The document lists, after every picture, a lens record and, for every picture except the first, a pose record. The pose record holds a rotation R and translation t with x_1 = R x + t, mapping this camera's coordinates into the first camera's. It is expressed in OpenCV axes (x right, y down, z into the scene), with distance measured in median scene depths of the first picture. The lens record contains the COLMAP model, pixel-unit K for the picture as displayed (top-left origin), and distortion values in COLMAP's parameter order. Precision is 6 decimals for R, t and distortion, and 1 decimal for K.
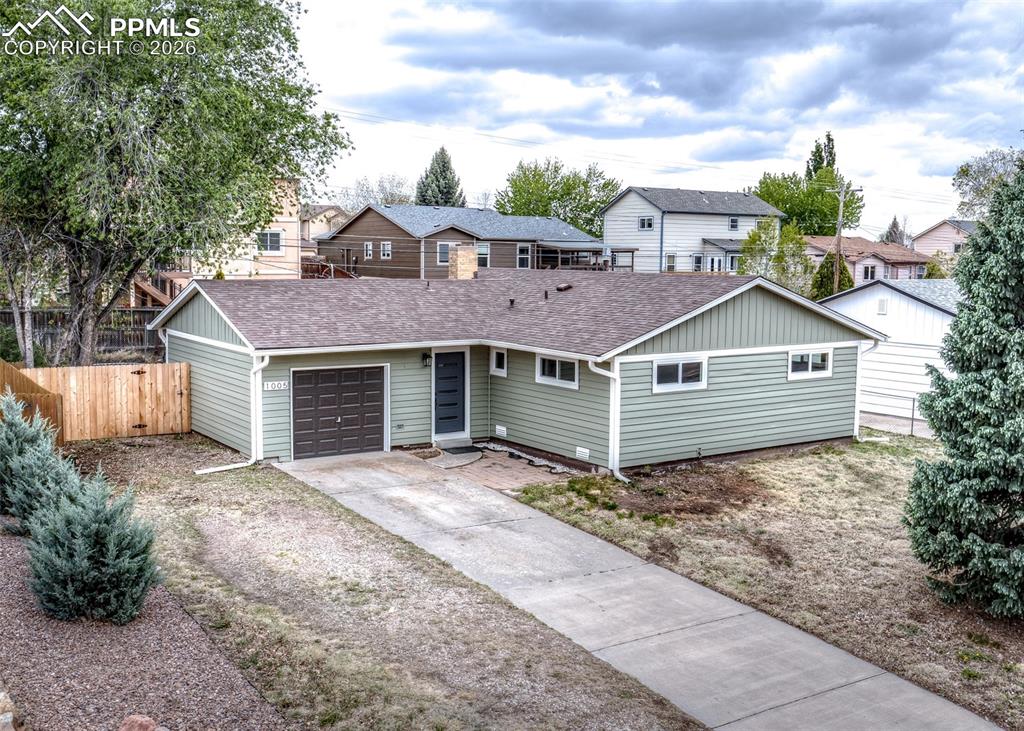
lens RADIAL K [[1015.1, 0, 488.2], [0, 1015.1, 362.6], [0, 0, 1]] dist [-0.013397, -0.006306]
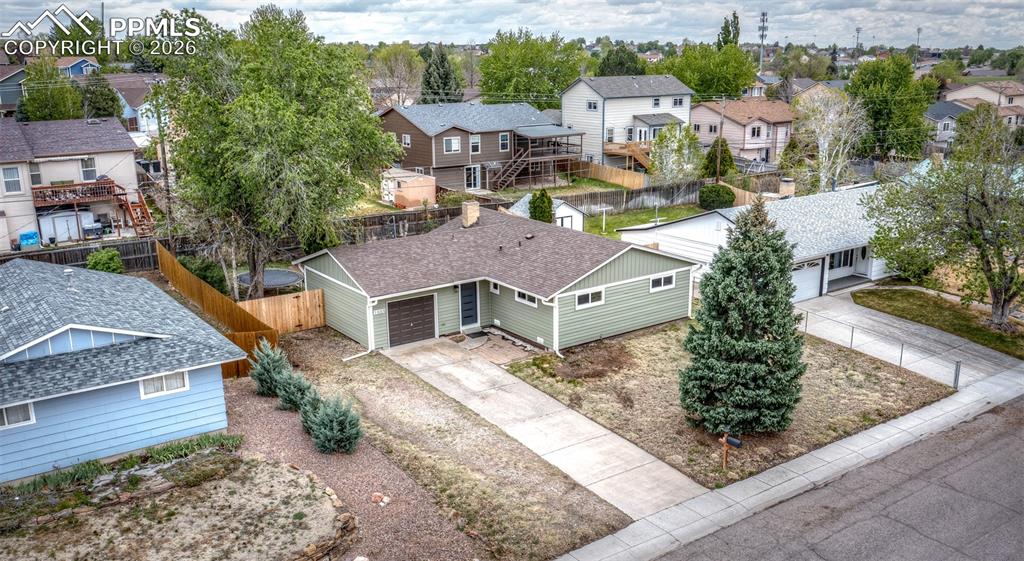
lens RADIAL K [[904.9, 0, 512.0], [0, 904.9, 280.5], [0, 0, 1]] dist [-0.006252, -0.001969]
pose [[0.998695, -0.032588, 0.039335, -0.025971], [0.025562, 0.985542, 0.167493, -0.324869], [-0.044224, -0.166269, 0.985088, -0.703164]]
